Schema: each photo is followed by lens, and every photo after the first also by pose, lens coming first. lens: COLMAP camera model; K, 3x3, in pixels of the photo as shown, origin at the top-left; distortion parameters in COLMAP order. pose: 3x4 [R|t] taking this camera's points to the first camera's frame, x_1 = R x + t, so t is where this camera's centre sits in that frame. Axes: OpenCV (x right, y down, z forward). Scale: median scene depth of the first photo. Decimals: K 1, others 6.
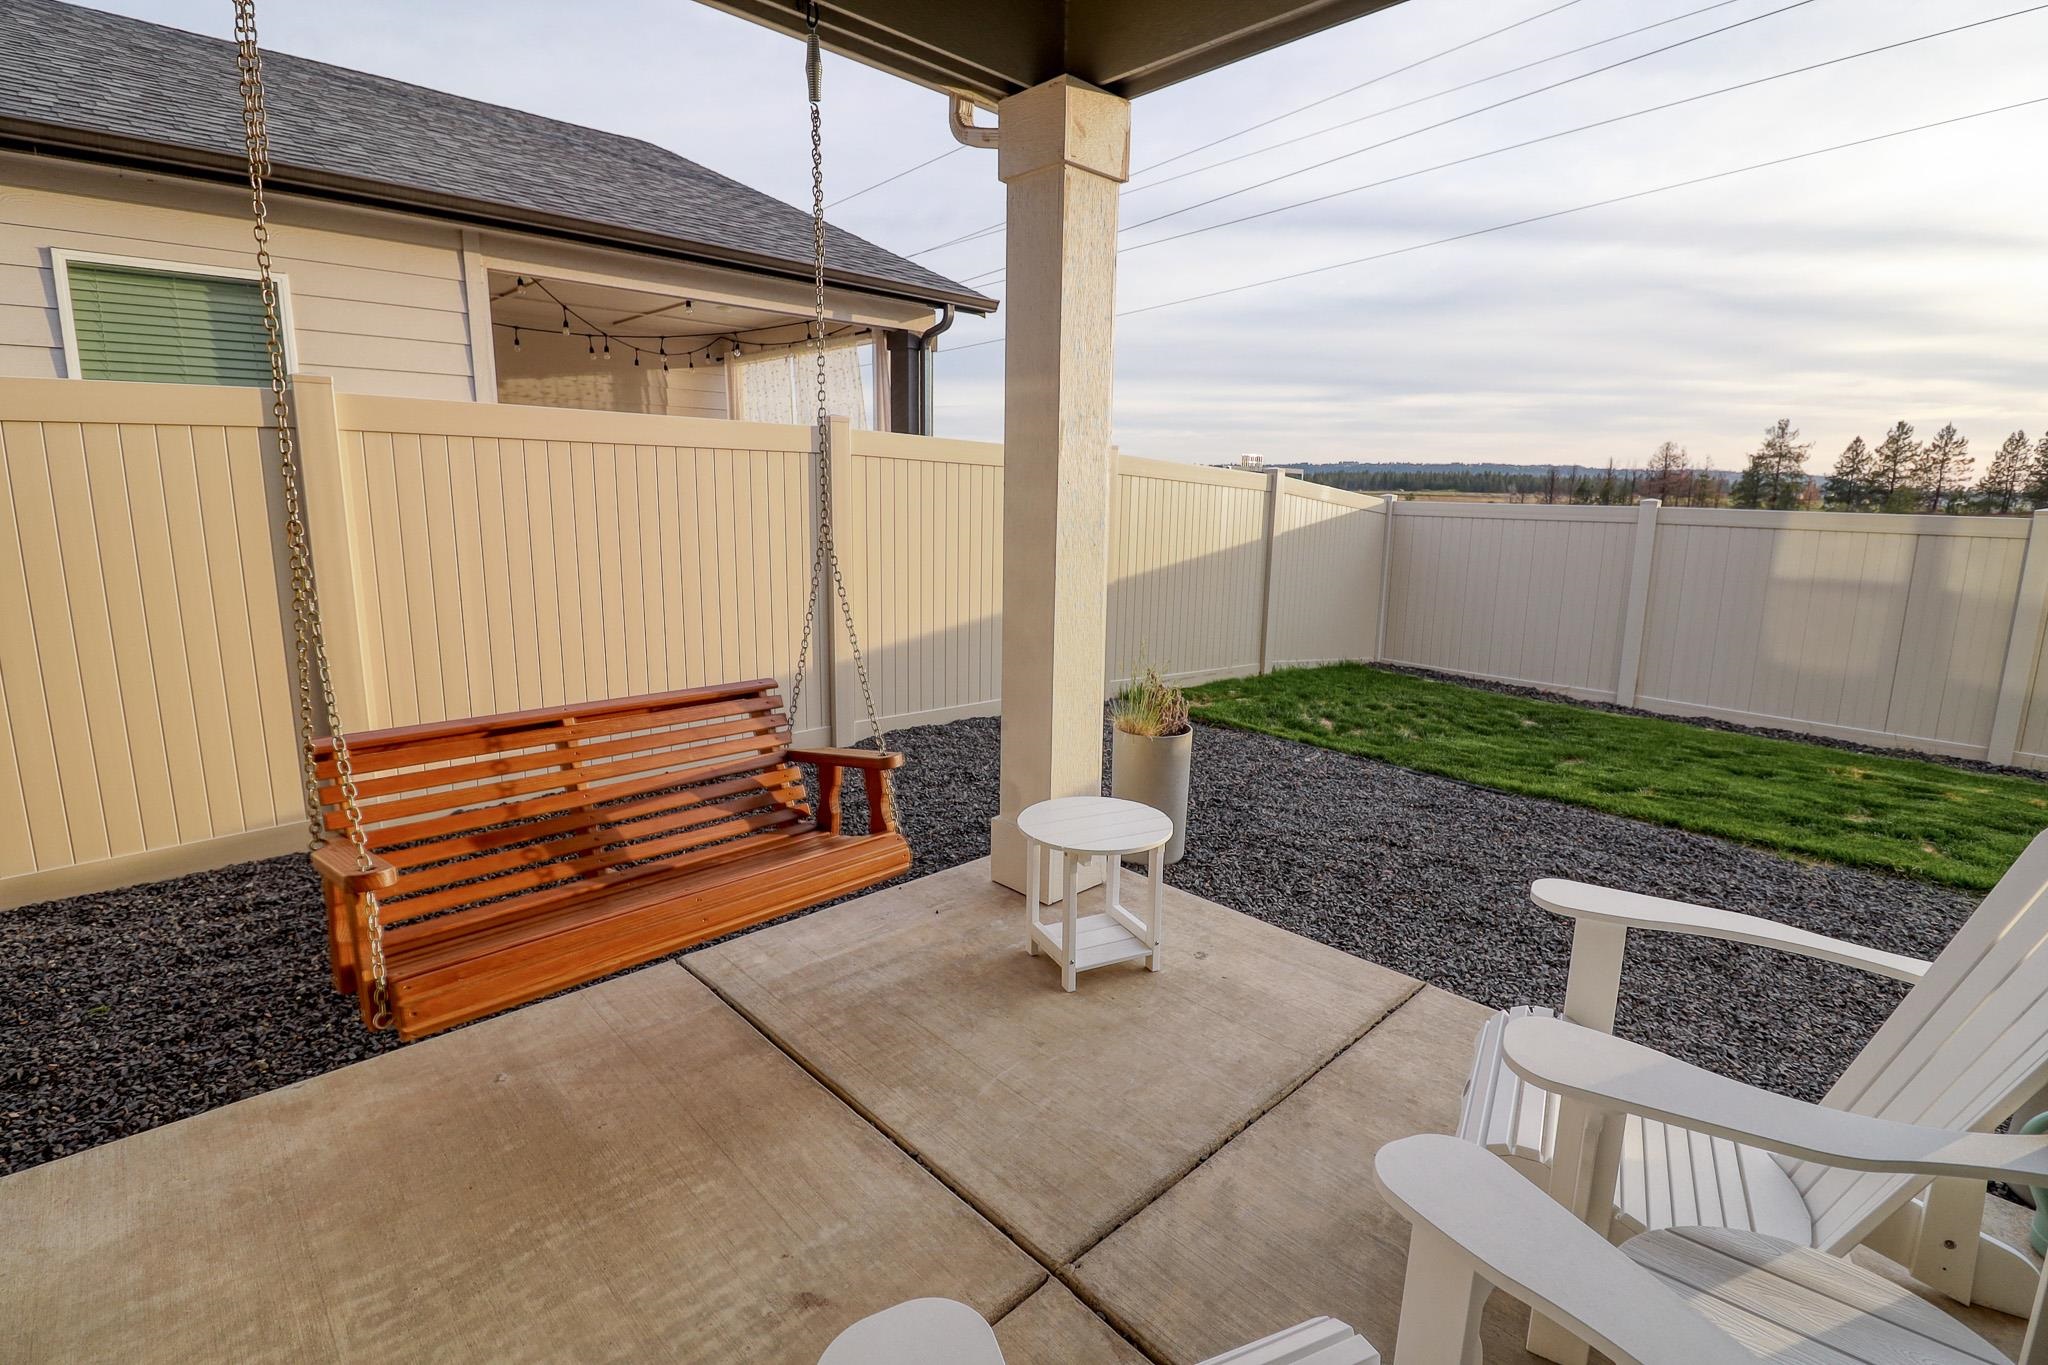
lens RADIAL K [[943.7, 0, 1021.1], [0, 943.7, 671.8], [0, 0, 1]] dist [-0.010079, -0.001275]
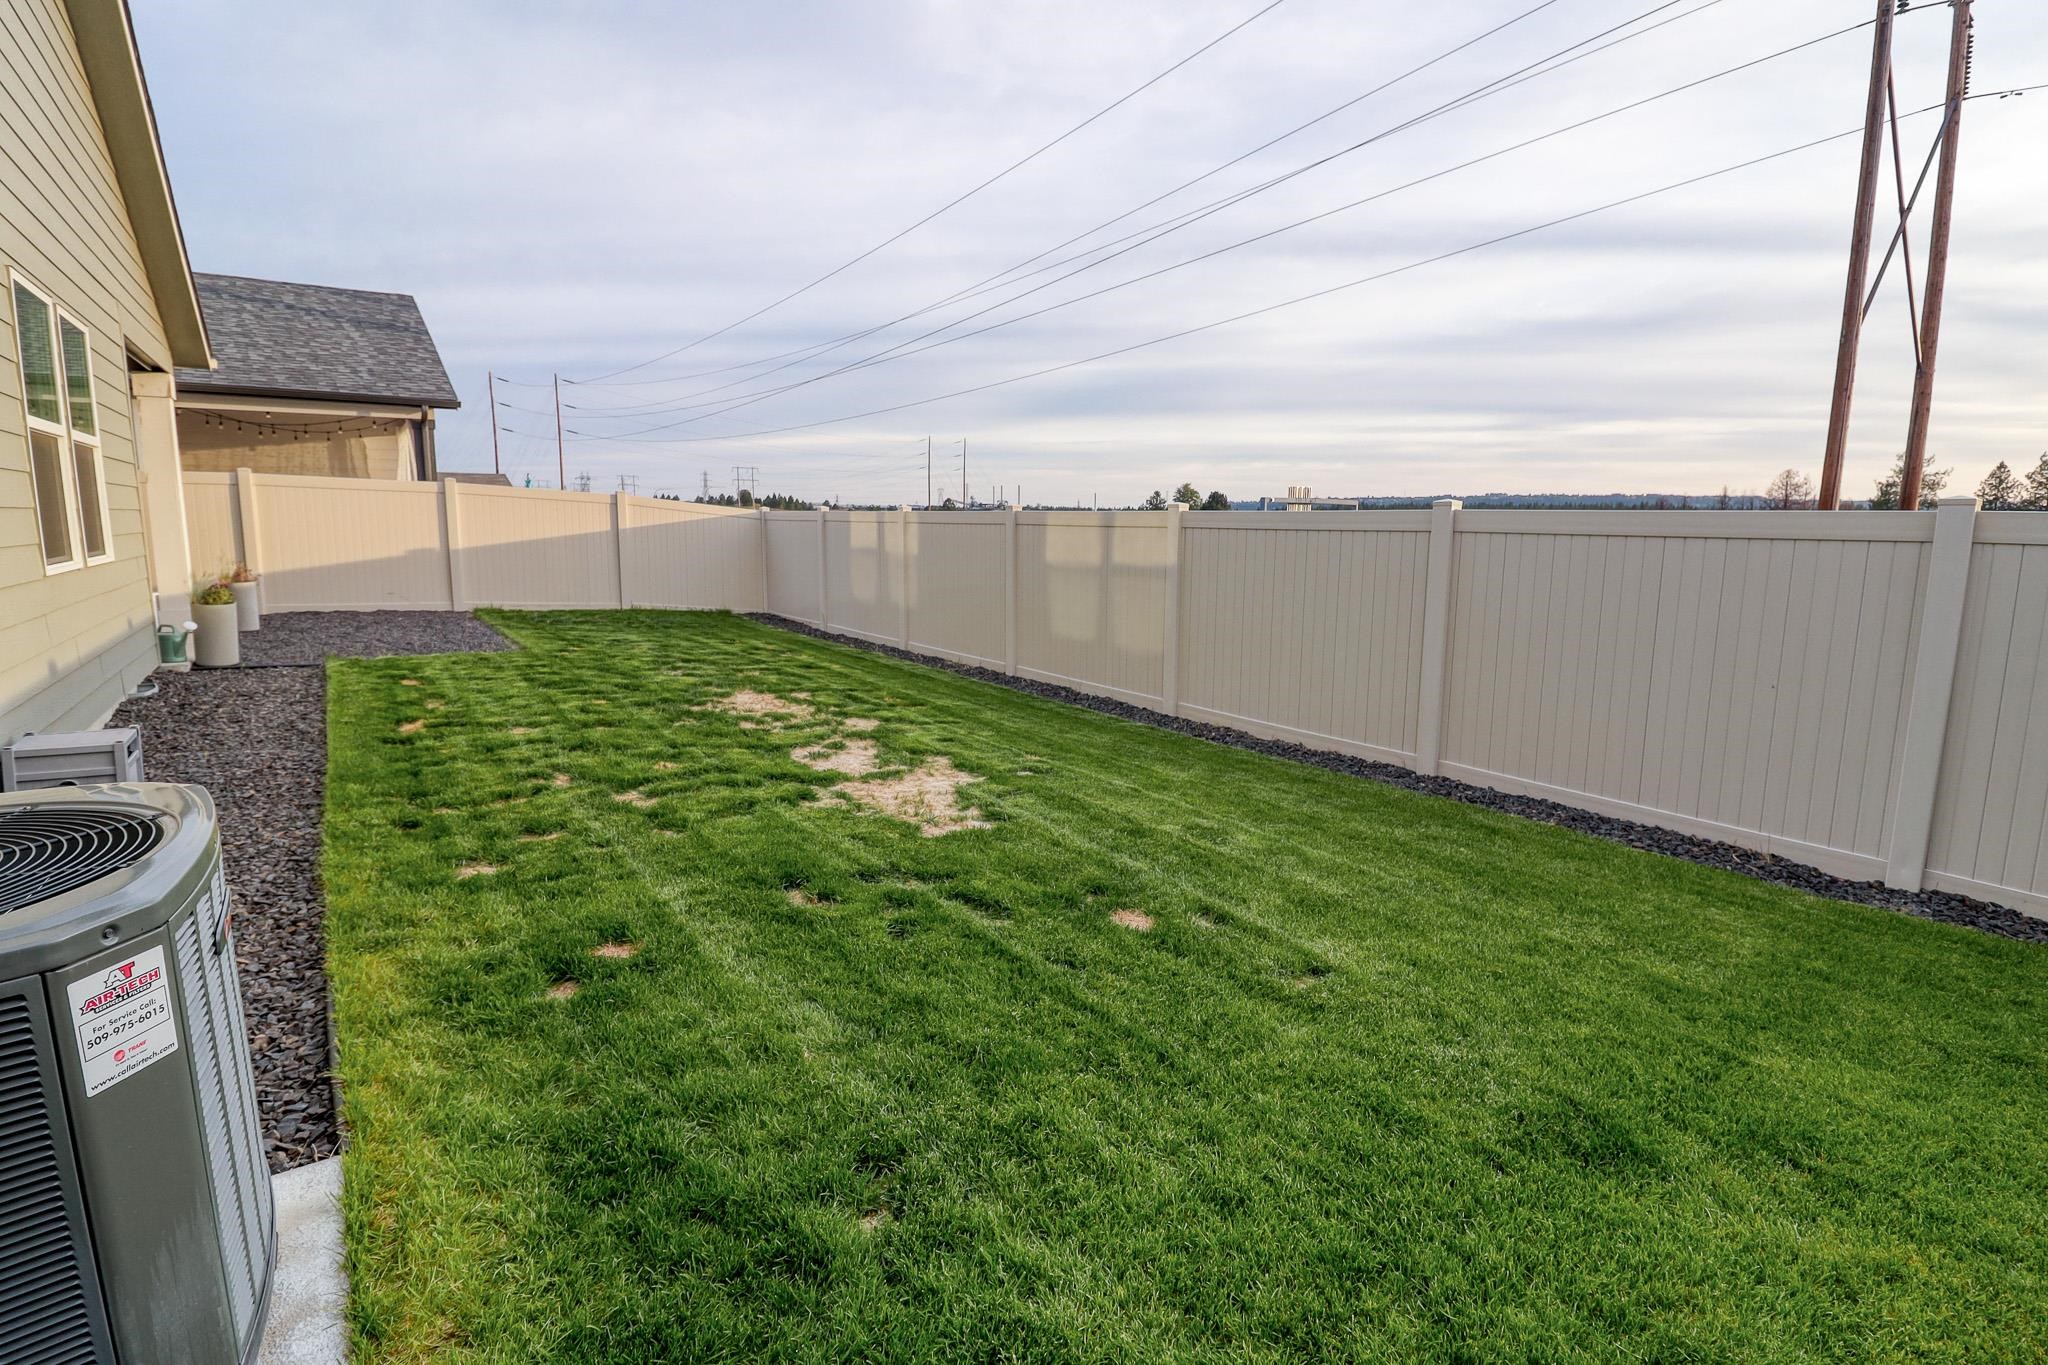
lens RADIAL K [[943.7, 0, 1026.4], [0, 943.7, 672.6], [0, 0, 1]] dist [-0.010079, -0.001275]
pose [[0.984735, 0.026596, -0.172017, 0.117238], [-0.032440, 0.998985, -0.031251, 0.013476], [0.171011, 0.036354, 0.984598, -0.052390]]
